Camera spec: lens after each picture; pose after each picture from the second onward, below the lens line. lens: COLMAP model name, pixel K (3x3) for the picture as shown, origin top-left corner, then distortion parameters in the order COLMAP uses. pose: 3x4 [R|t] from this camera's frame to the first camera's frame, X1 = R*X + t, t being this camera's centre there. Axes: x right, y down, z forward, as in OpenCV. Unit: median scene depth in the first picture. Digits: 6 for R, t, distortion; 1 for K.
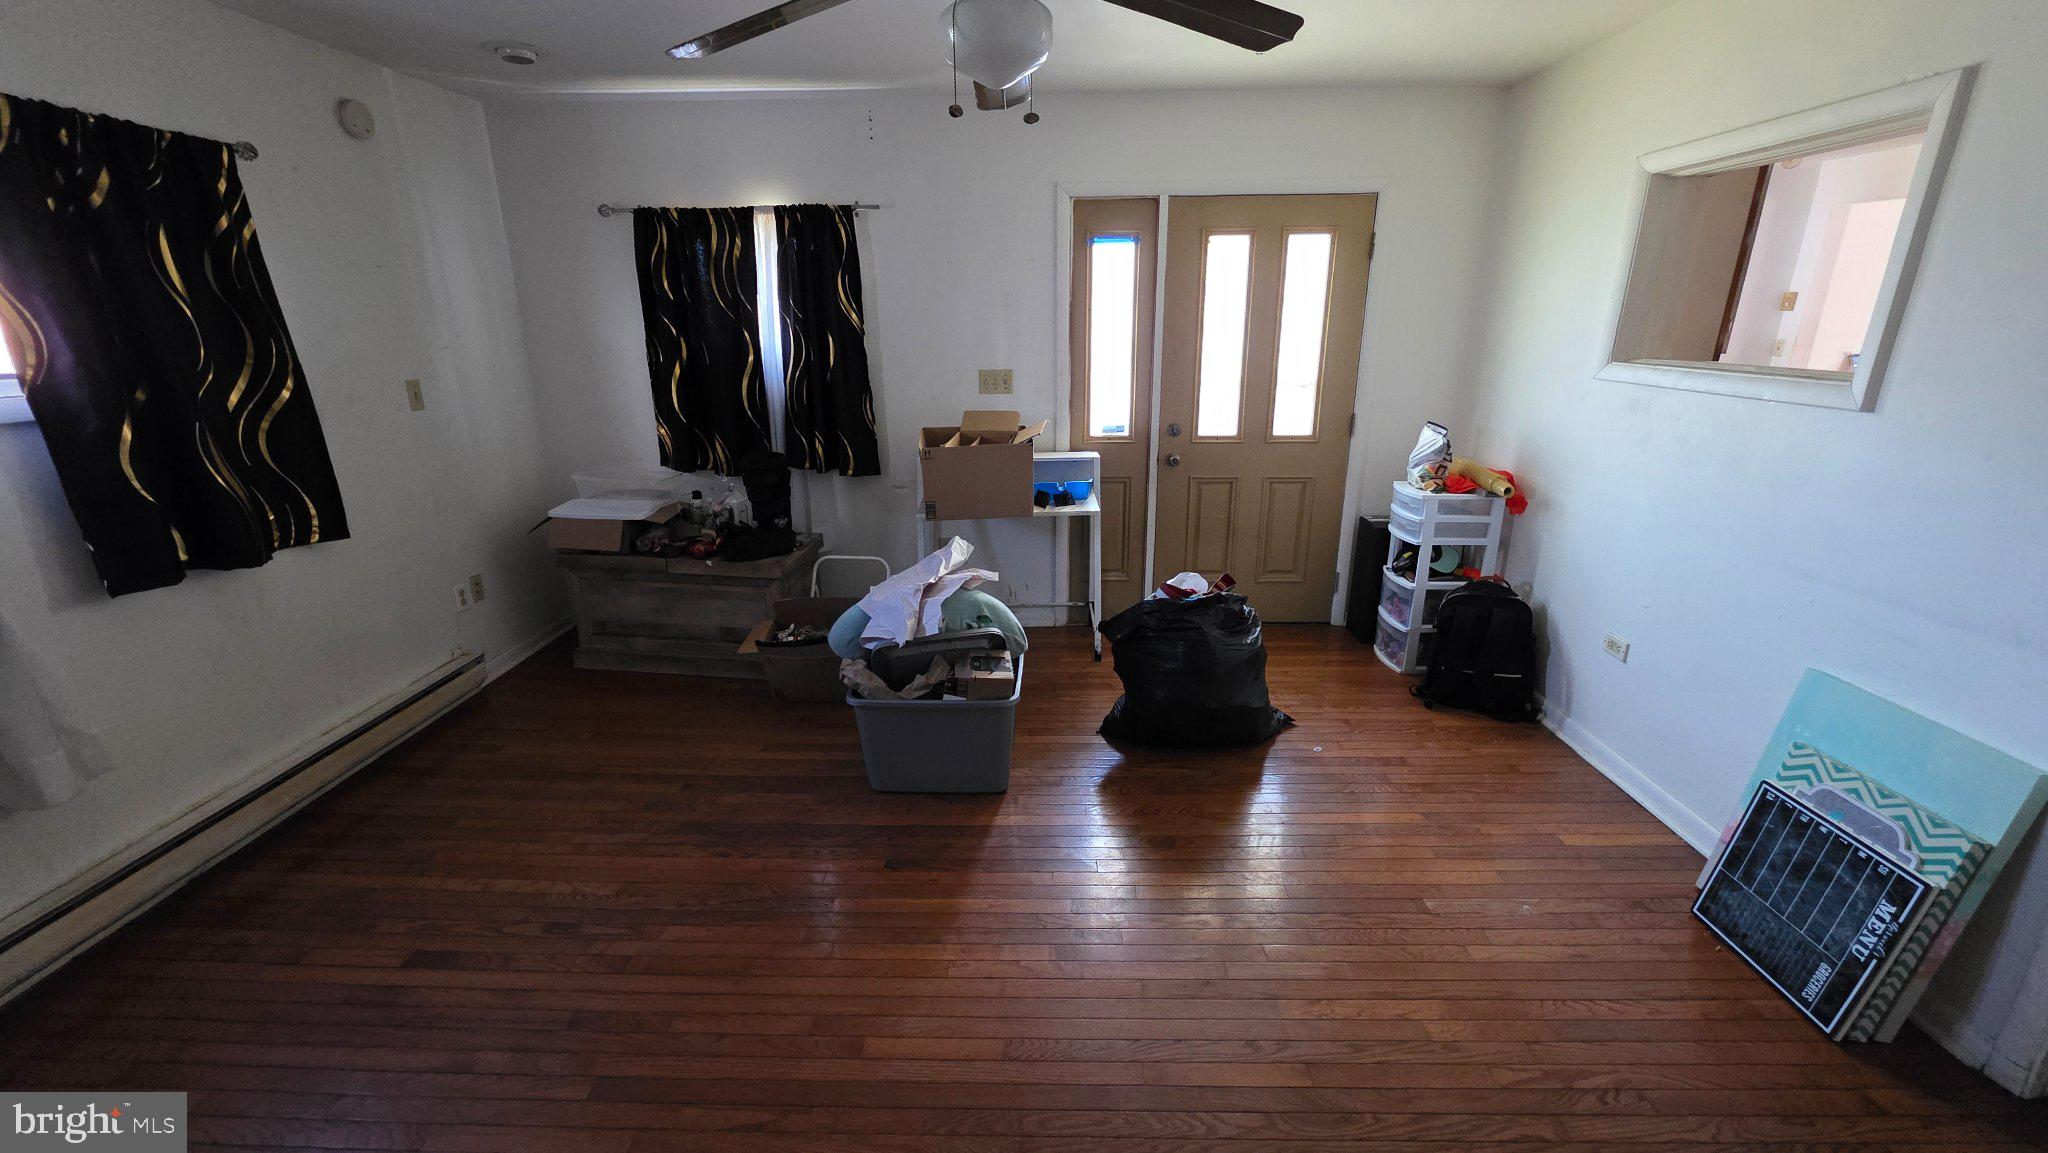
lens RADIAL K [[825.2, 0, 1021.1], [0, 825.2, 575.2], [0, 0, 1]] dist [0.001102, 0.000417]
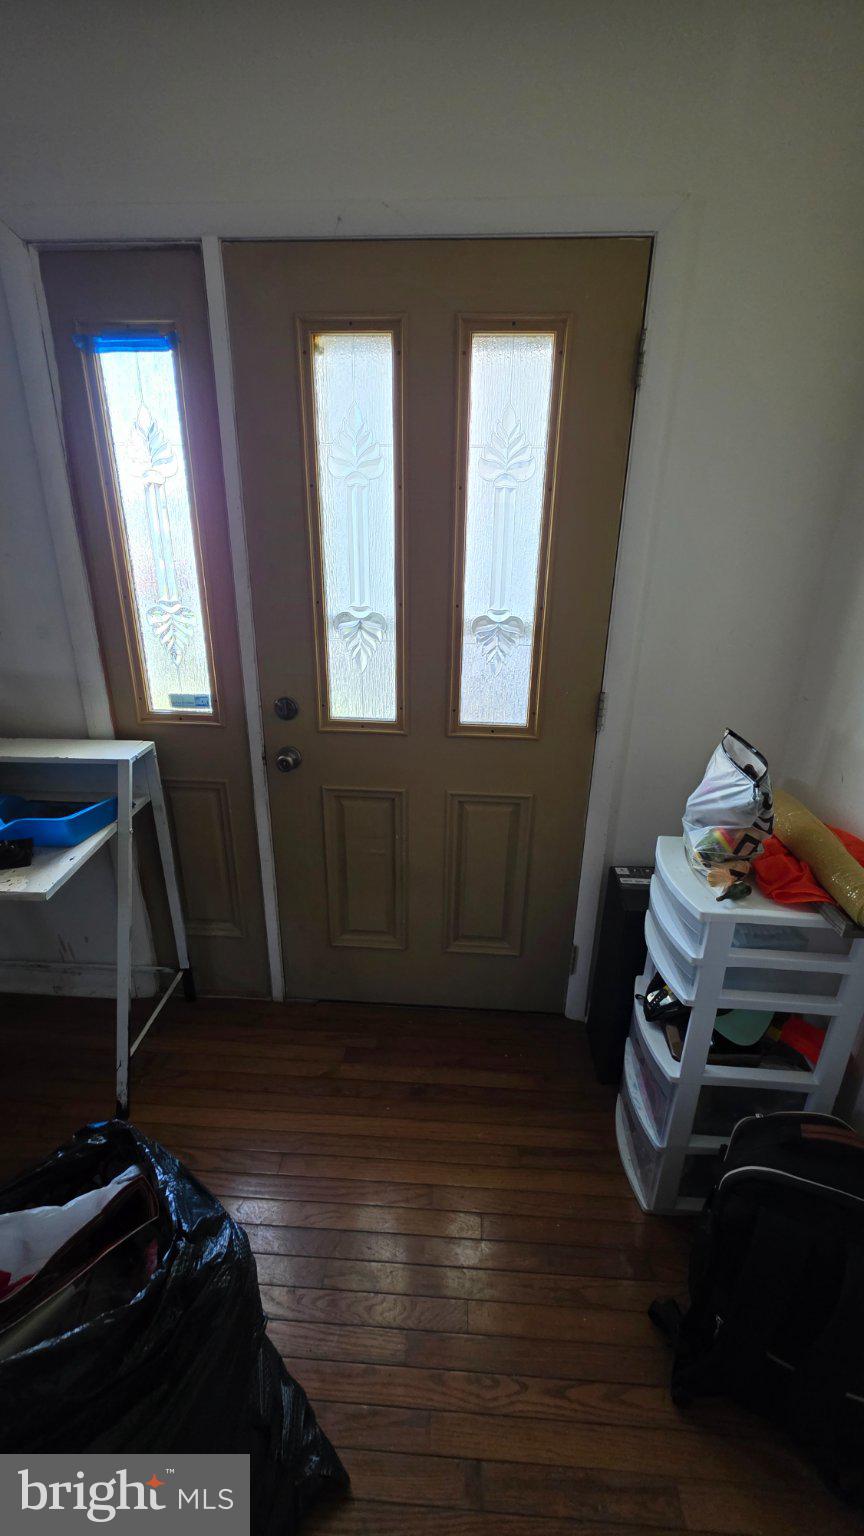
lens RADIAL K [[618.9, 0, 438.8], [0, 618.9, 772.3], [0, 0, 1]] dist [0.001102, 0.000417]
pose [[0.999277, 0.033033, -0.018839, 0.317571], [-0.031812, 0.997582, 0.061788, -0.170938], [0.020834, -0.061144, 0.997911, 0.608319]]
